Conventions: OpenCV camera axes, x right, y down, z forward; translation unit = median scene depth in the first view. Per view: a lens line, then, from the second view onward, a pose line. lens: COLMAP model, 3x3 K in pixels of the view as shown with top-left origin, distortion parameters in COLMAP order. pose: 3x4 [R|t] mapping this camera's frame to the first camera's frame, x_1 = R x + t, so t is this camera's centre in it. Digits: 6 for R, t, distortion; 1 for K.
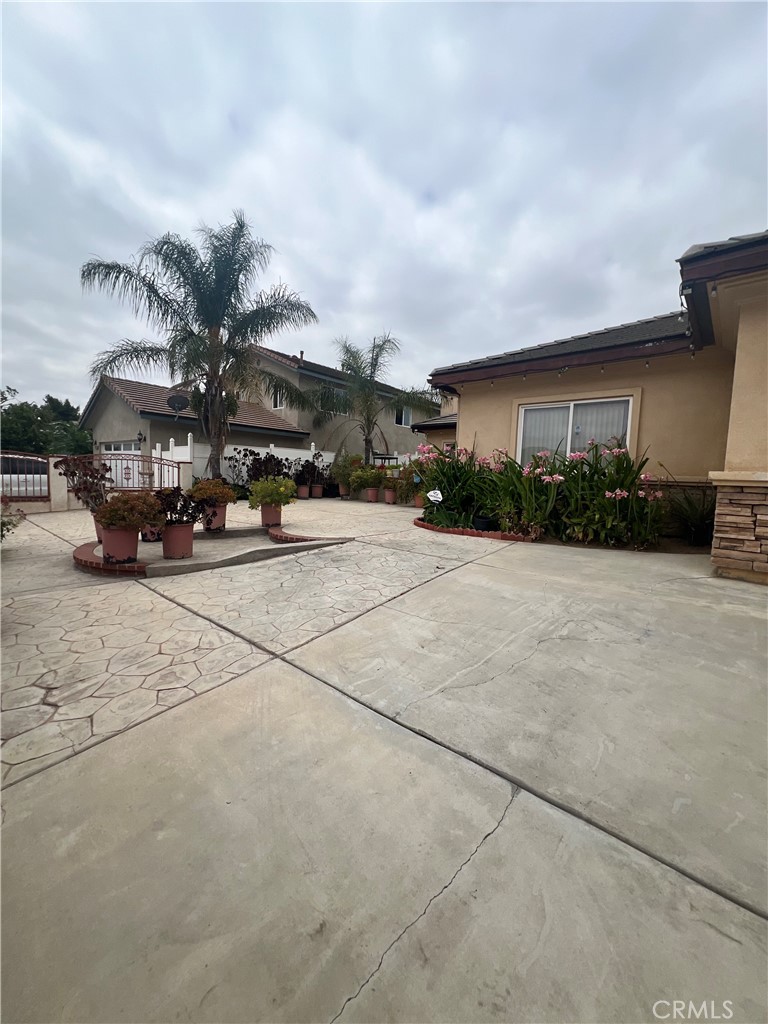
lens RADIAL K [[411.0, 0, 369.6], [0, 411.0, 514.3], [0, 0, 1]] dist [0.003667, 0.000298]
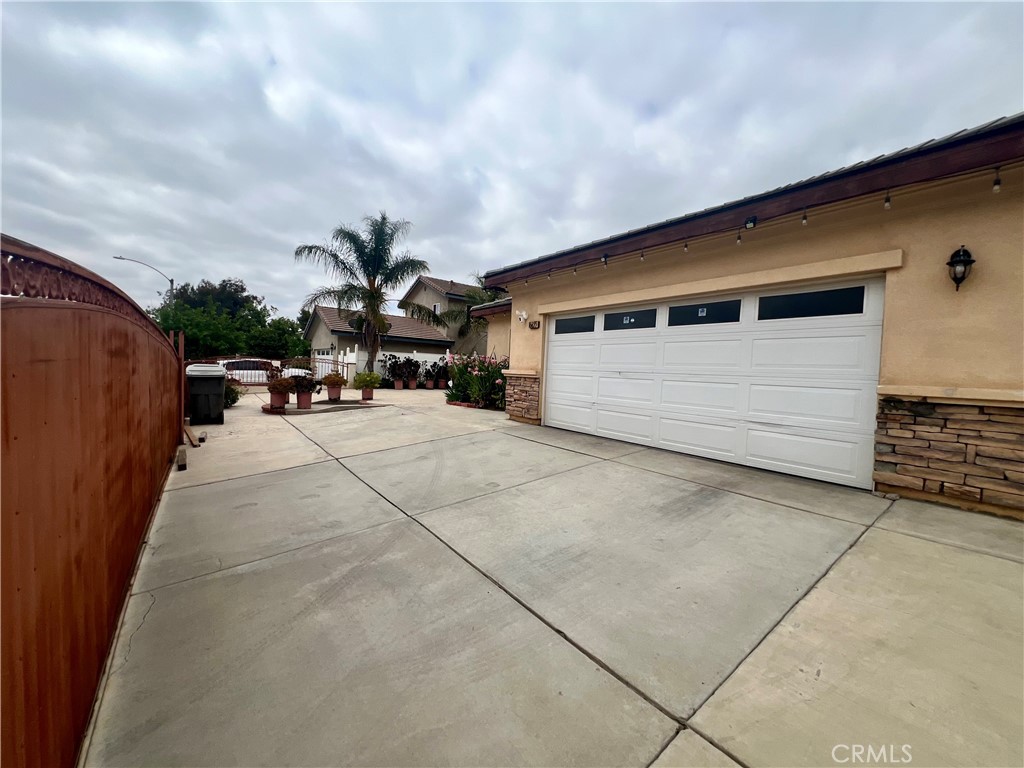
lens RADIAL K [[409.1, 0, 514.4], [0, 409.1, 383.5], [0, 0, 1]] dist [-0.001157, 0.000235]
pose [[0.981204, 0.016341, -0.192279, 0.419646], [-0.031135, 0.996759, -0.074176, 0.040614], [0.190444, 0.078768, 0.978533, -0.351432]]
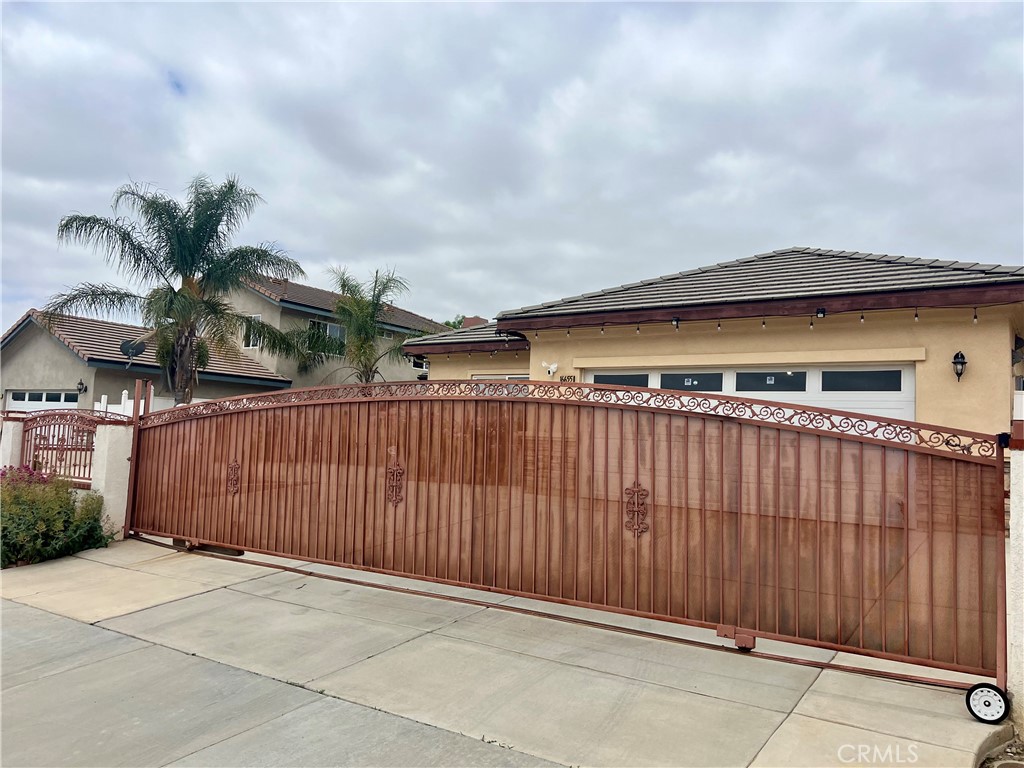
lens RADIAL K [[790.0, 0, 512.0], [0, 790.0, 384.0], [0, 0, 1]] dist [0.085518, -0.119206]
pose [[0.991339, 0.021537, 0.129552, 0.105860], [0.000374, 0.985995, -0.166772, 0.084315], [-0.131329, 0.165376, 0.977447, -0.762490]]
